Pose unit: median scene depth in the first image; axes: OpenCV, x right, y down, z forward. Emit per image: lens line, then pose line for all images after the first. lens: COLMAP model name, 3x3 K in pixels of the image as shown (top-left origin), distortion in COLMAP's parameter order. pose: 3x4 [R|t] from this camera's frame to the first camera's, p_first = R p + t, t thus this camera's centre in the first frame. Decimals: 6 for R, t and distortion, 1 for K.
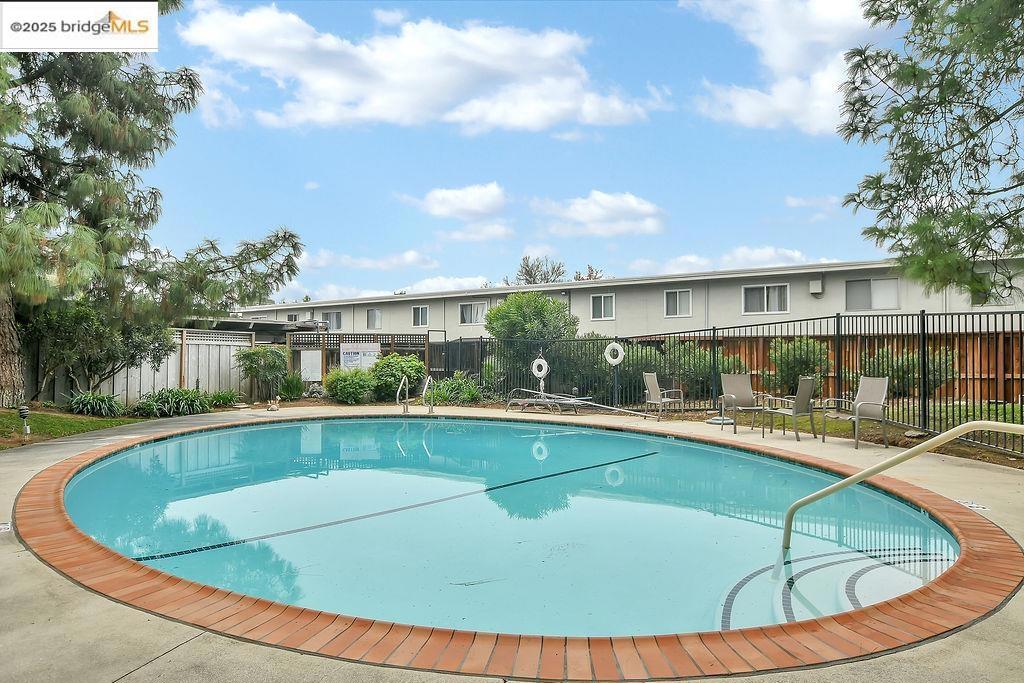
lens RADIAL K [[582.1, 0, 509.2], [0, 582.1, 343.5], [0, 0, 1]] dist [0.001063, 0.000340]
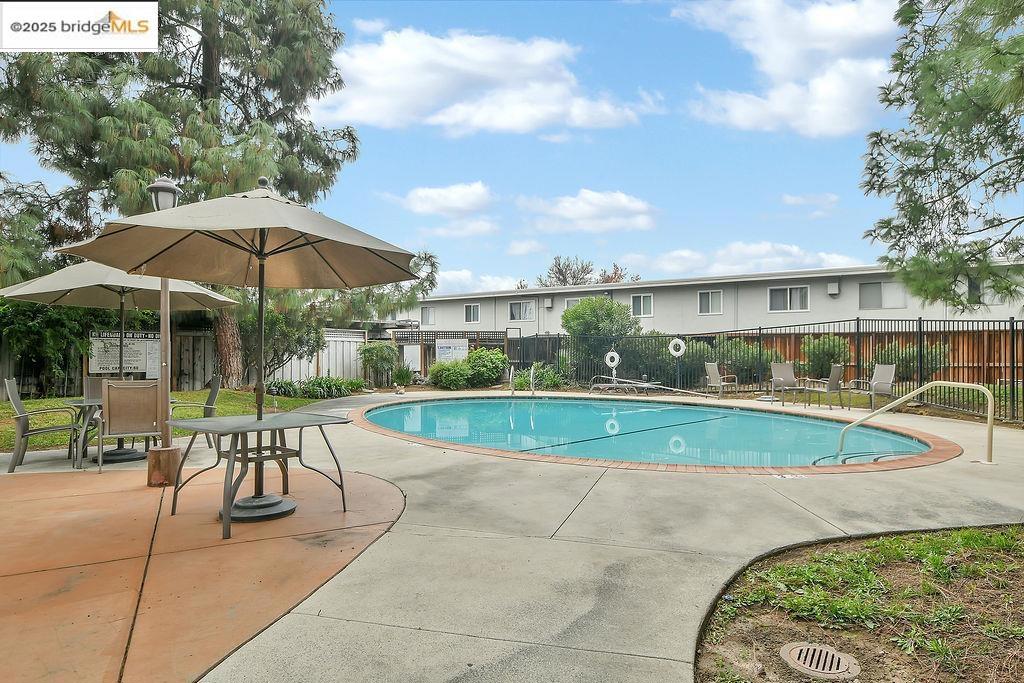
lens RADIAL K [[582.1, 0, 514.0], [0, 582.1, 345.2], [0, 0, 1]] dist [0.001063, 0.000340]
pose [[0.999990, -0.002511, -0.003593, -0.166047], [0.002568, 0.999870, 0.015940, -0.008700], [0.003553, -0.015949, 0.999866, -0.256500]]
